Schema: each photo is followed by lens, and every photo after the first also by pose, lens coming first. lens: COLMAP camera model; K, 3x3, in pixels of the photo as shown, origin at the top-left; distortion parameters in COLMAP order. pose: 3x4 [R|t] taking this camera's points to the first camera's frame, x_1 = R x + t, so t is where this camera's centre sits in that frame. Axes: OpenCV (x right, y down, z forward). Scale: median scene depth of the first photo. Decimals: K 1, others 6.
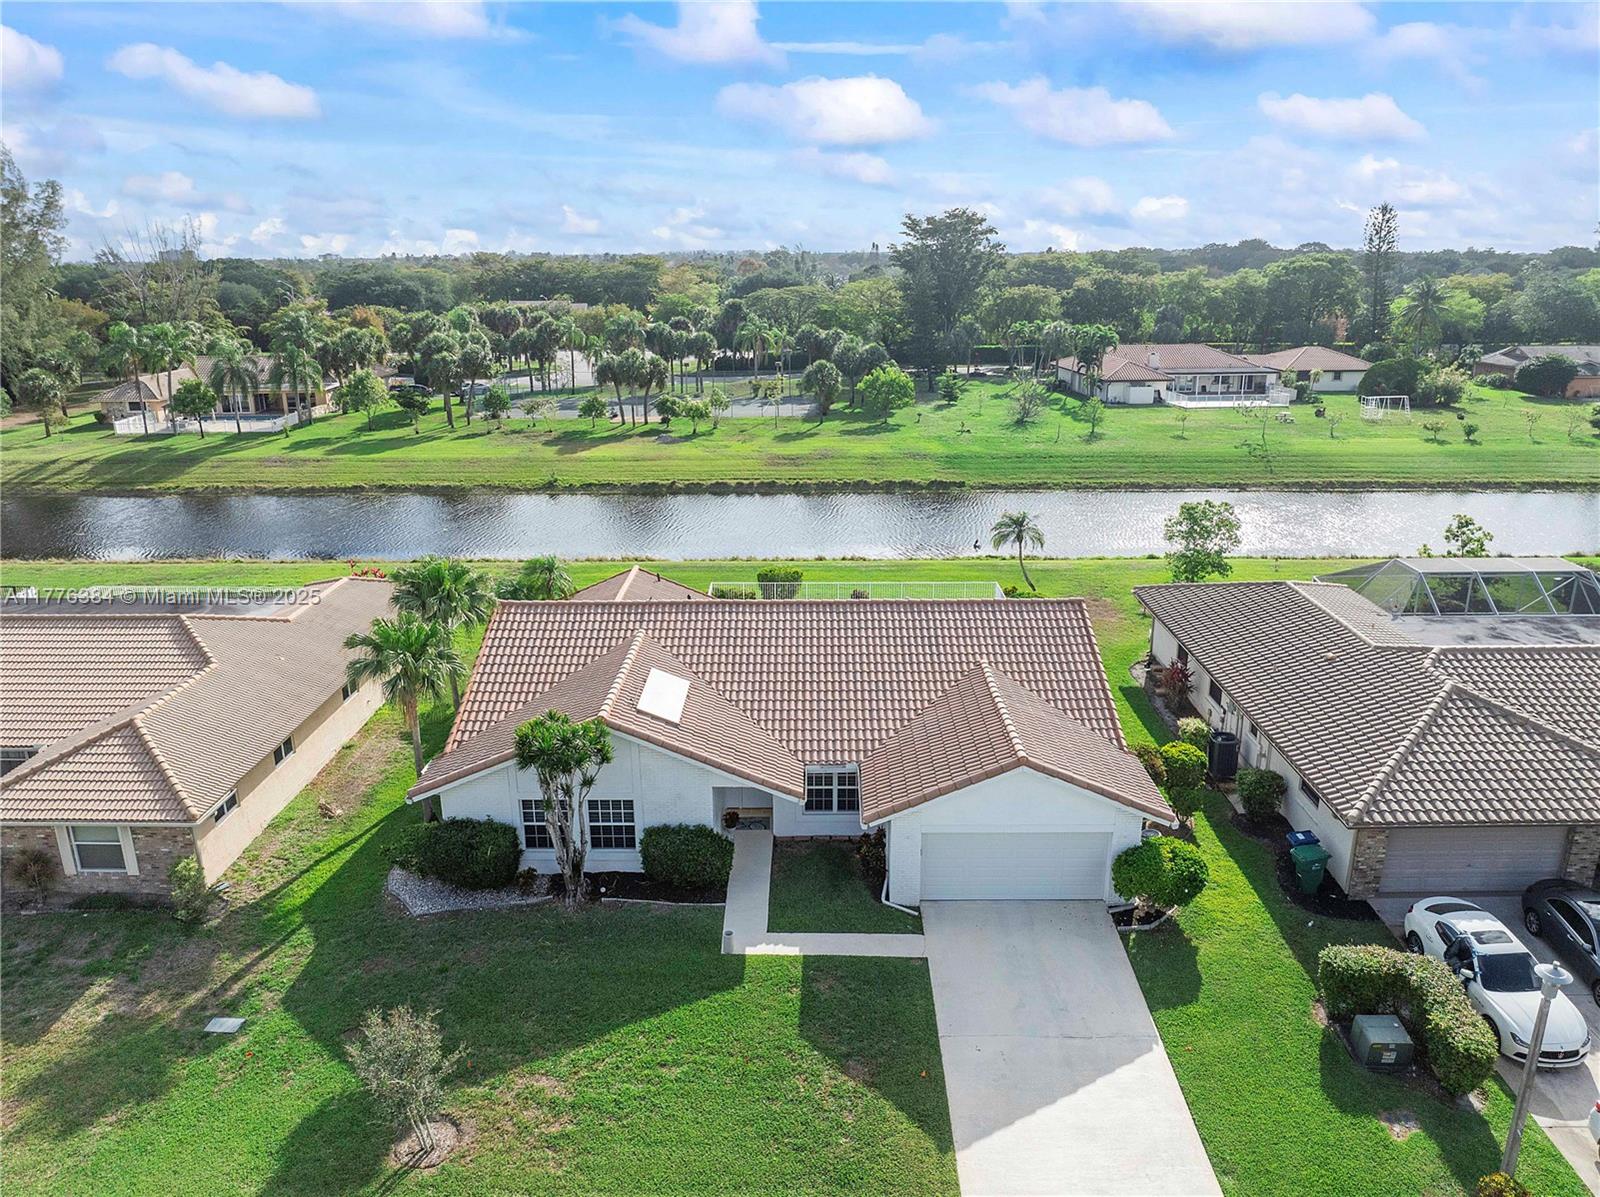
lens RADIAL K [[1129.1, 0, 800.0], [0, 1129.1, 598.5], [0, 0, 1]] dist [-0.031824, -0.003785]
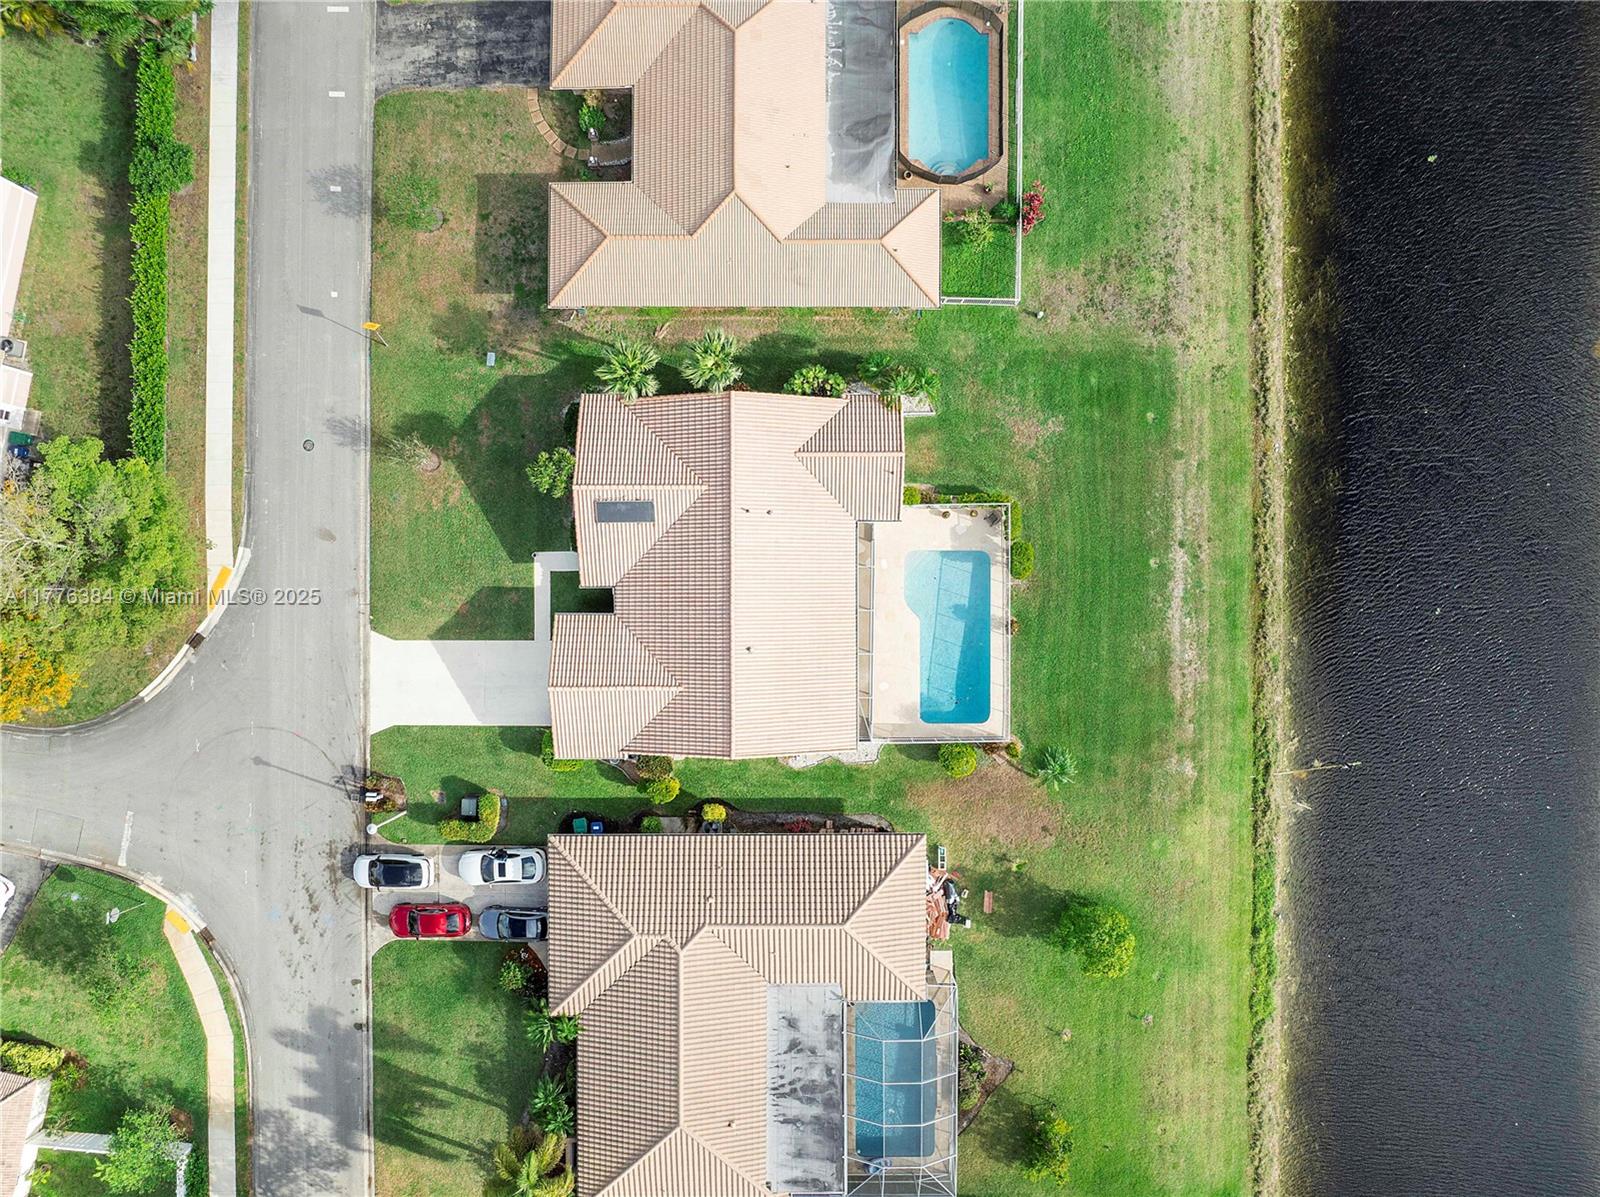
lens RADIAL K [[1131.1, 0, 800.0], [0, 1131.1, 598.5], [0, 0, 1]] dist [-0.038867, 0.006302]
pose [[0.015101, 0.999868, 0.005924, 0.017225], [-0.299352, -0.001132, 0.954142, -1.770457], [0.954023, -0.016182, 0.299295, 0.700435]]
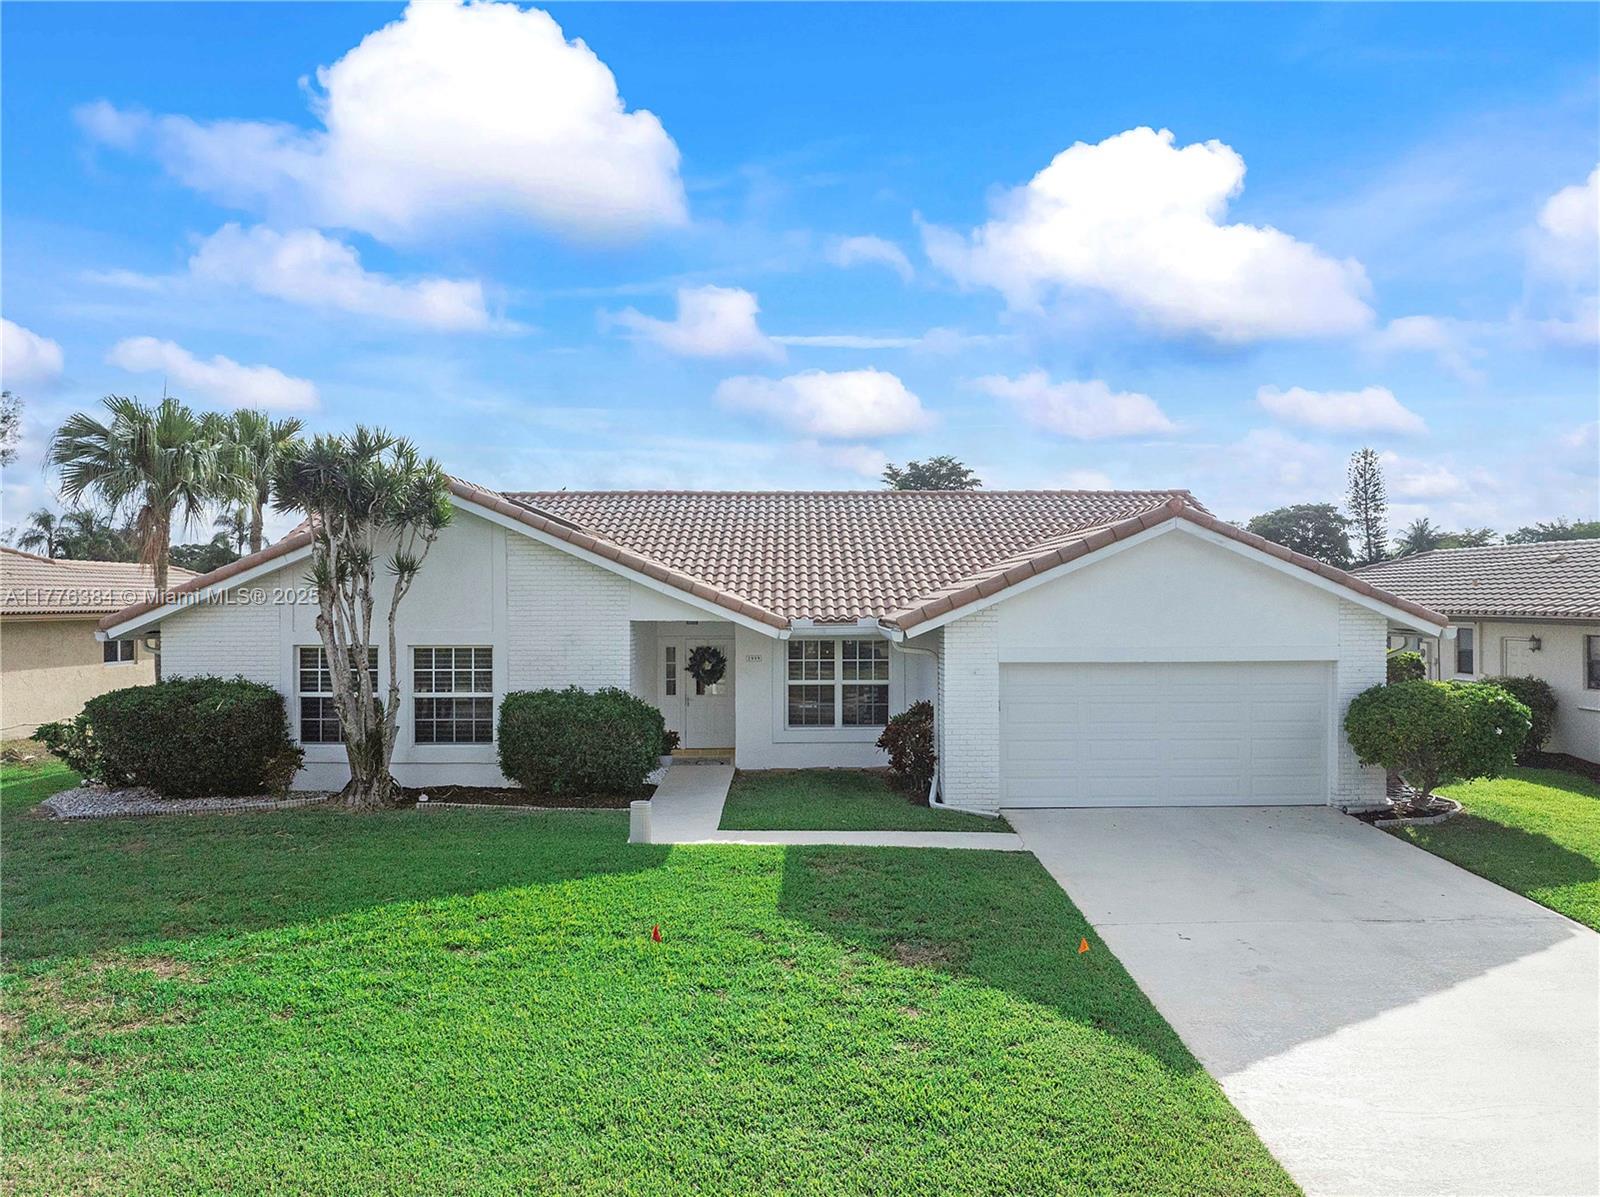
lens RADIAL K [[1131.1, 0, 800.0], [0, 1131.1, 598.5], [0, 0, 1]] dist [-0.038867, 0.006302]
pose [[0.999782, 0.007001, 0.019648, -0.001651], [-0.000960, 0.956442, -0.291922, 0.303135], [-0.020836, 0.291840, 0.956240, 0.408196]]
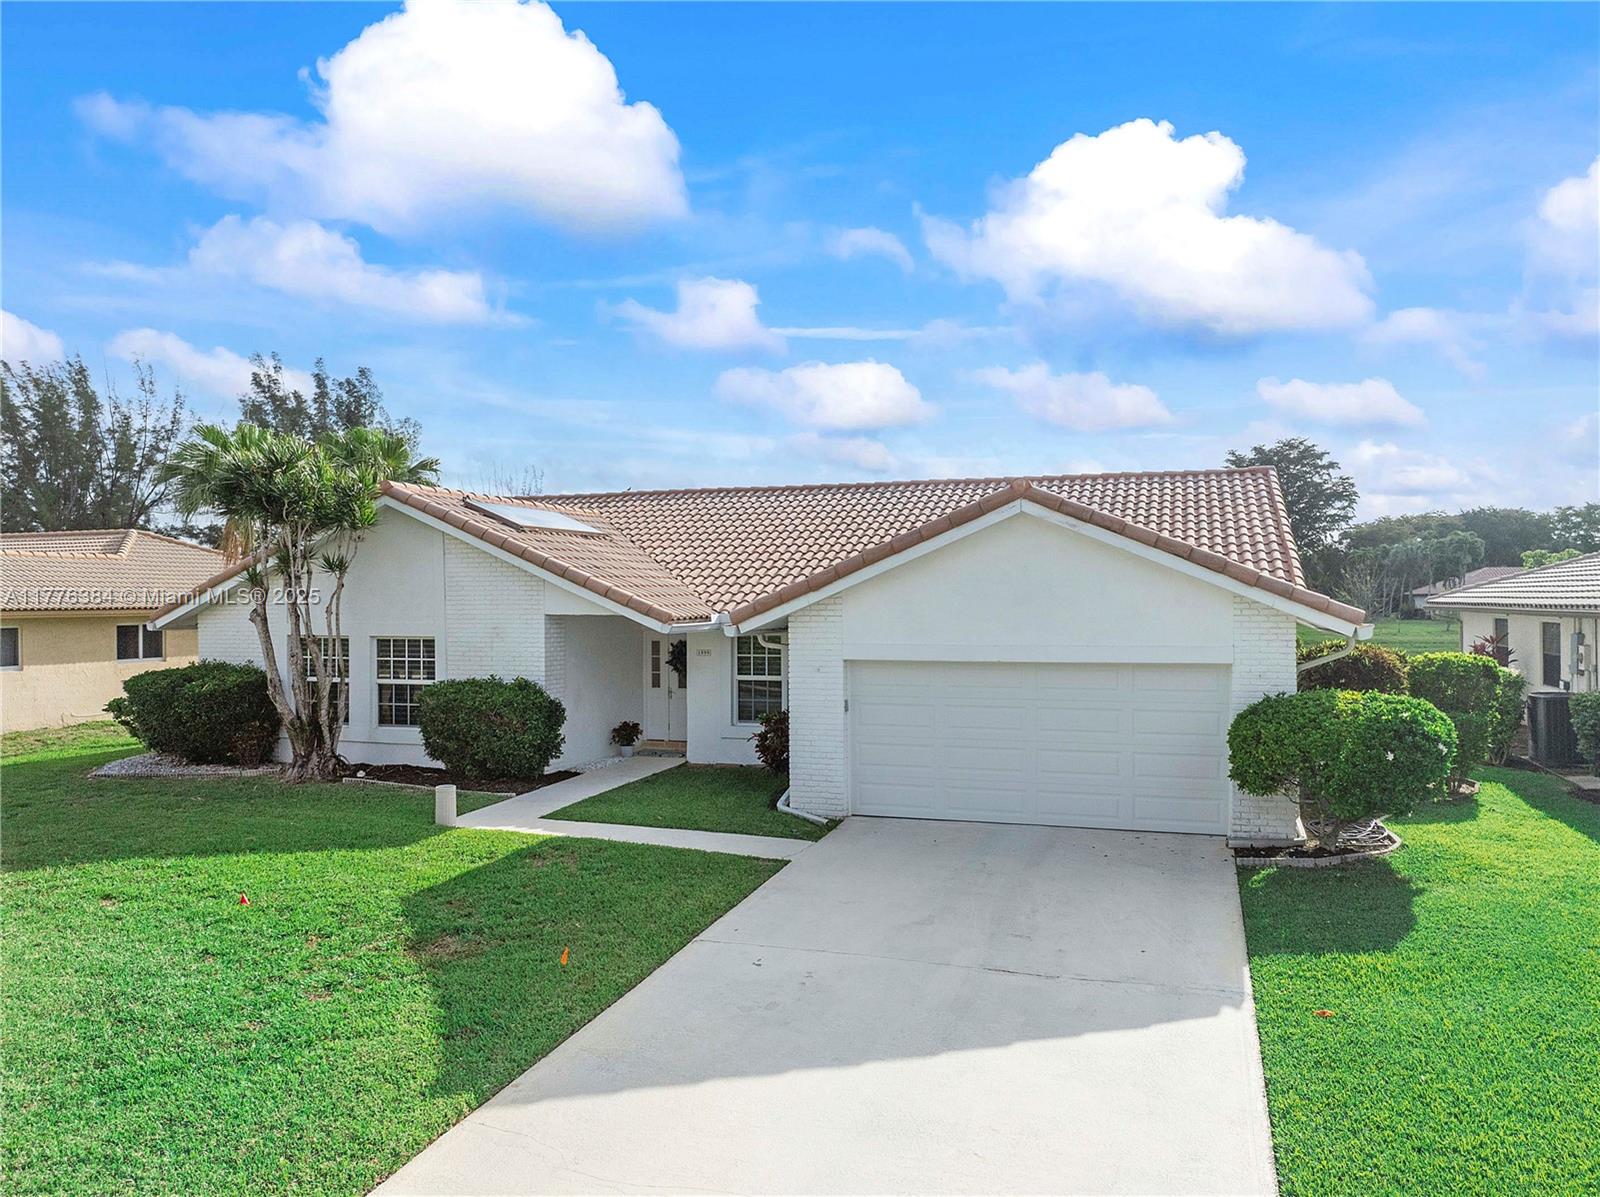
lens RADIAL K [[1131.1, 0, 800.0], [0, 1131.1, 598.5], [0, 0, 1]] dist [-0.038867, 0.006302]
pose [[0.951073, 0.004941, -0.308926, 0.222649], [-0.093670, 0.957425, -0.273064, 0.289747], [0.294425, 0.288641, 0.911044, 0.452463]]
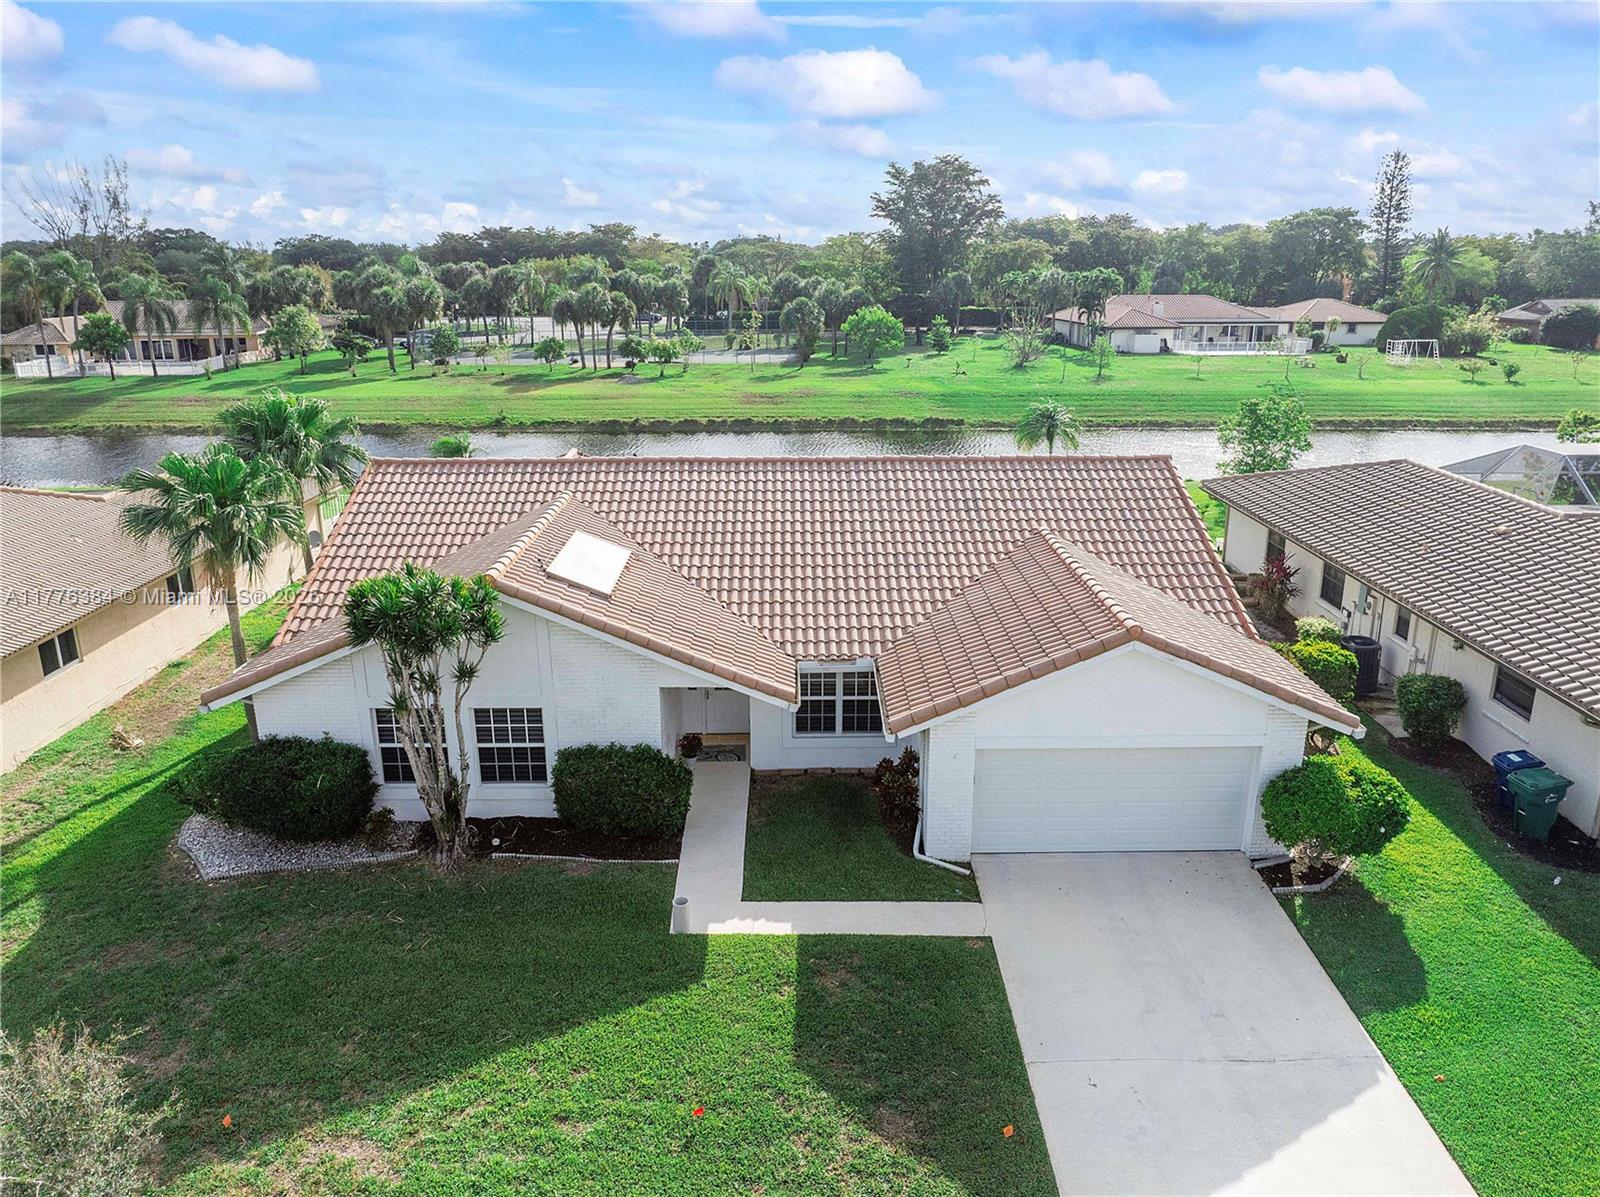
lens RADIAL K [[1131.1, 0, 800.0], [0, 1131.1, 598.5], [0, 0, 1]] dist [-0.038867, 0.006302]
pose [[0.999774, -0.002335, 0.021154, -0.007695], [0.002332, 0.999997, 0.000151, 0.106454], [-0.021154, -0.000102, 0.999776, 0.304137]]
